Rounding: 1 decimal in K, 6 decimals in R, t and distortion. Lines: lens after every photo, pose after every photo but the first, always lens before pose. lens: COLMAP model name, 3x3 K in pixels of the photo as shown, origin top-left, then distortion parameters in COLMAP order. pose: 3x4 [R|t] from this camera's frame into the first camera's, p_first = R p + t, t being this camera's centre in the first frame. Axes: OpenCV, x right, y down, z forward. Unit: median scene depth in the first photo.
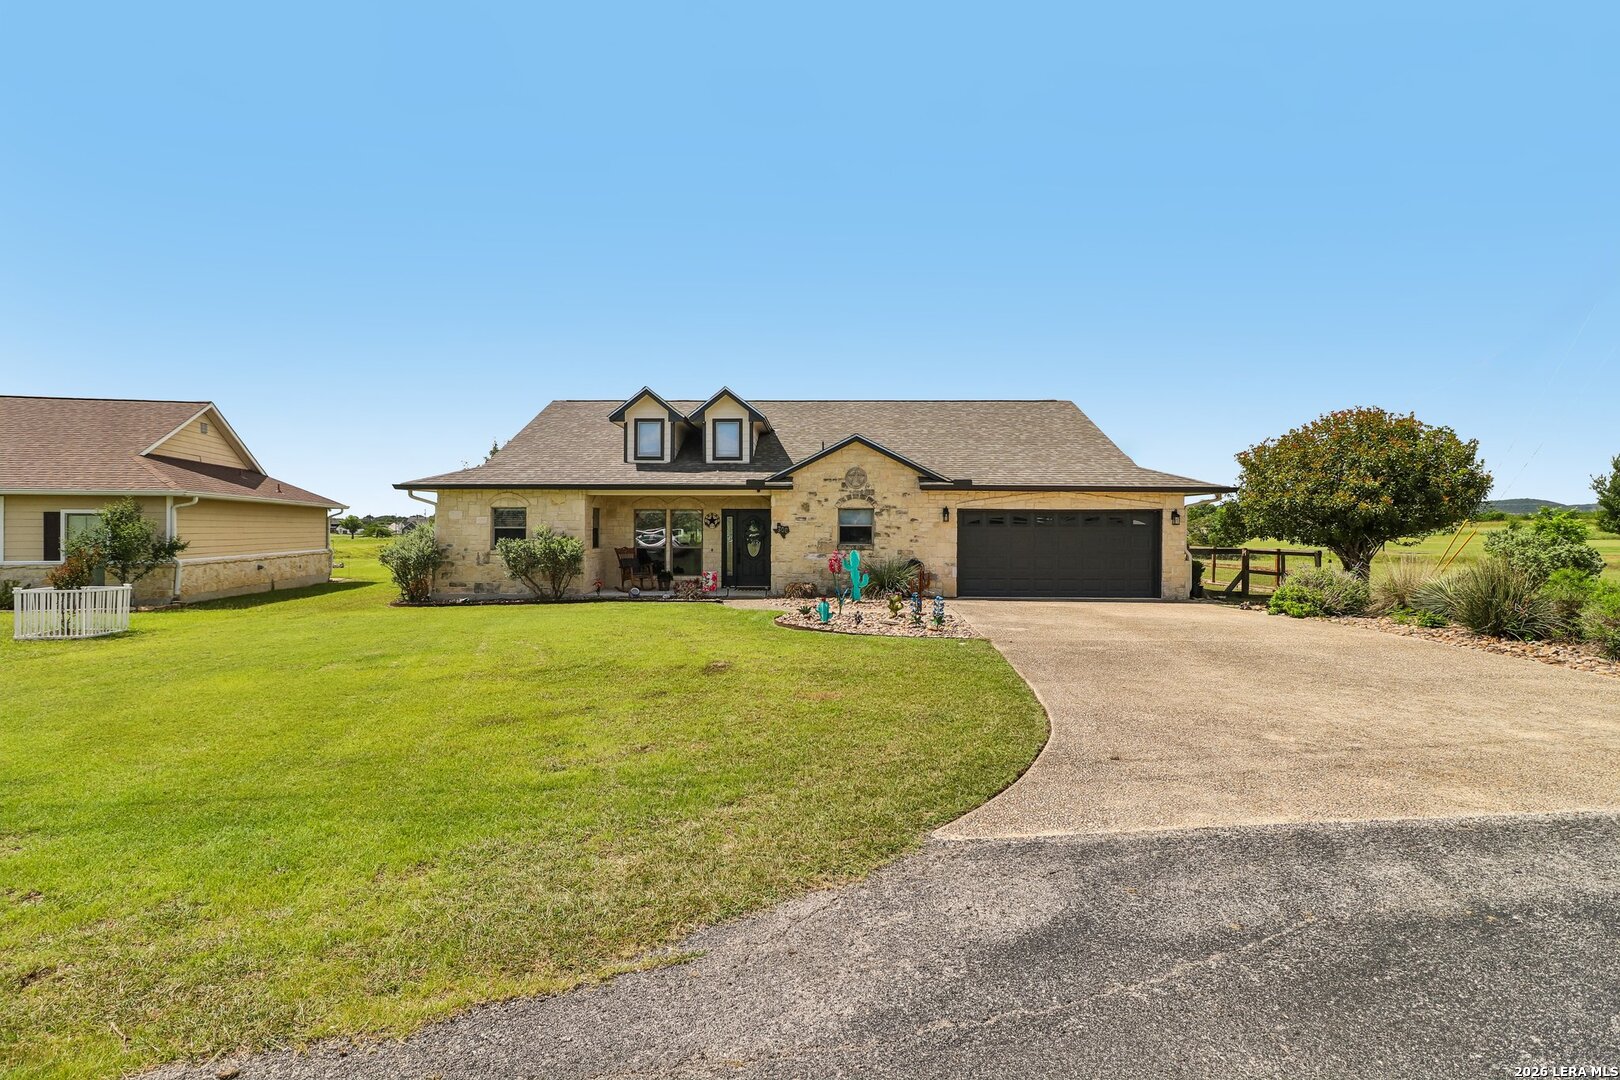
lens RADIAL K [[754.4, 0, 809.1], [0, 754.4, 537.0], [0, 0, 1]] dist [-0.006884, -0.008577]
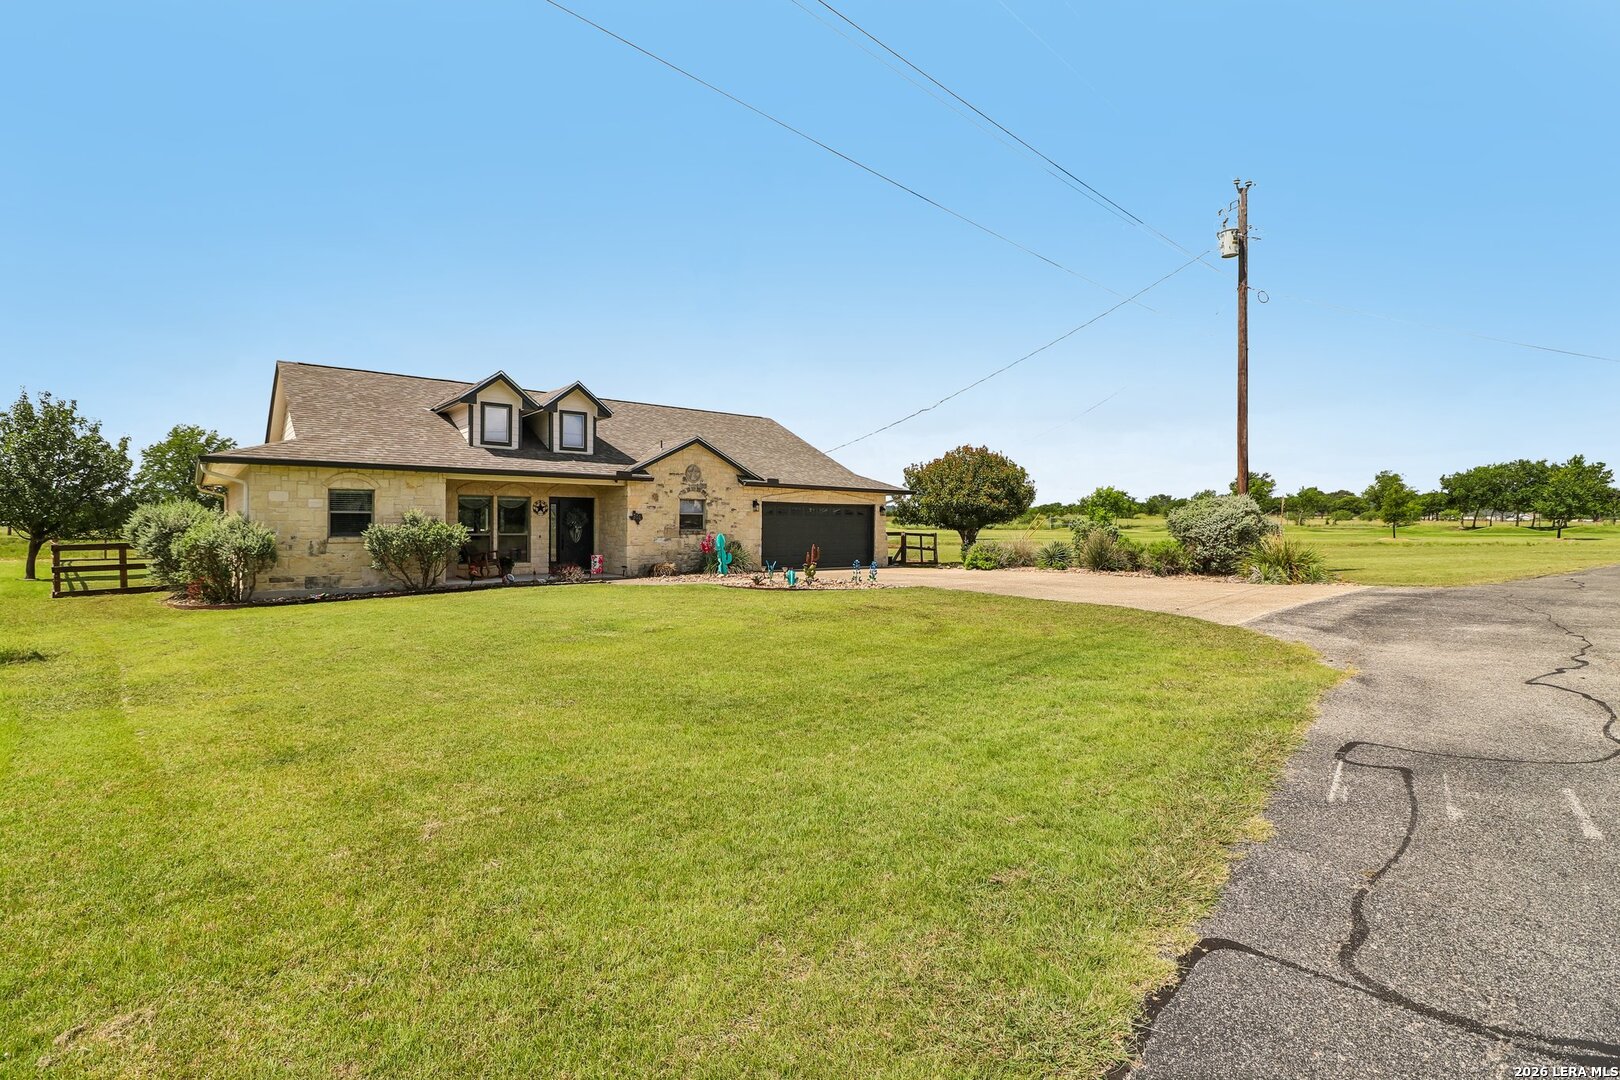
lens RADIAL K [[754.4, 0, 803.6], [0, 754.4, 528.4], [0, 0, 1]] dist [-0.006884, -0.008577]
pose [[0.756458, -0.002621, 0.654037, -0.580203], [0.004357, 0.999990, -0.001032, 0.009665], [-0.654028, 0.003630, 0.756461, -0.007732]]
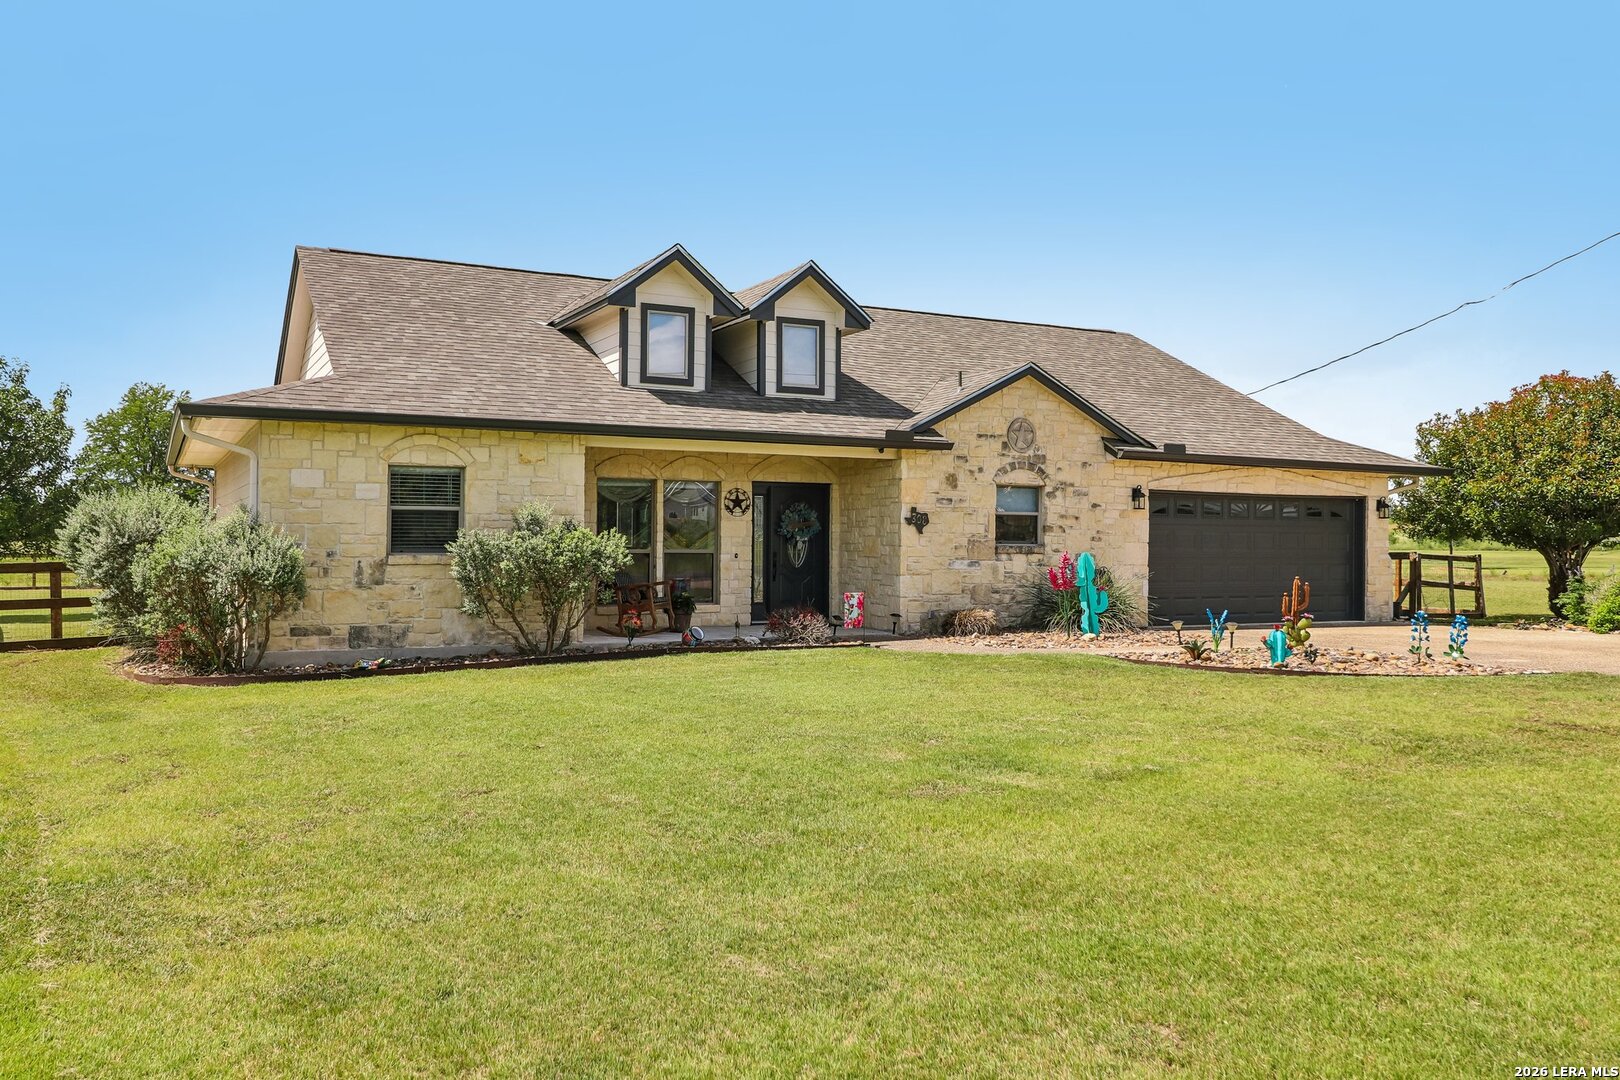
lens RADIAL K [[1280.1, 0, 796.7], [0, 1280.1, 532.1], [0, 0, 1]] dist [0.016010, 0.001964]
pose [[0.881313, 0.006883, 0.472482, -0.582047], [-0.001310, 0.999926, -0.012124, 0.012357], [-0.472531, 0.010066, 0.881257, 0.178690]]
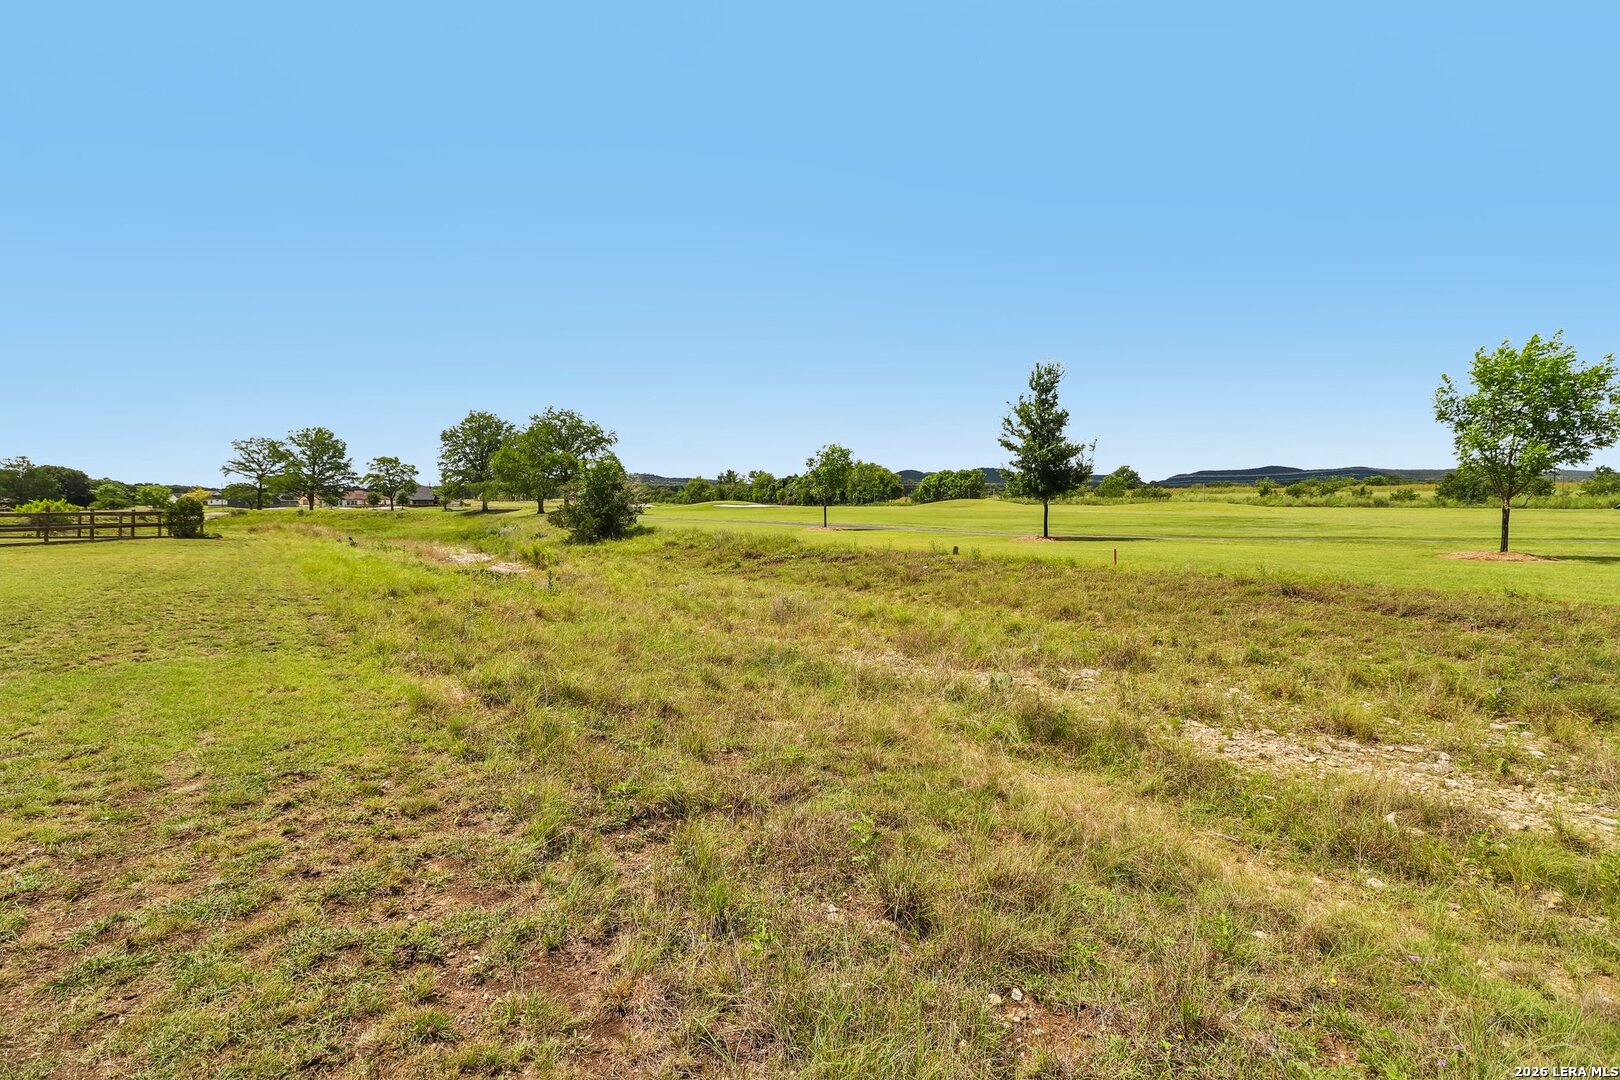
lens RADIAL K [[754.4, 0, 794.2], [0, 754.4, 531.9], [0, 0, 1]] dist [-0.006884, -0.008577]
pose [[0.999873, -0.004657, 0.015220, 2.257883], [0.004120, 0.999375, 0.035119, 0.001054], [-0.015374, -0.035052, 0.999267, 1.011986]]
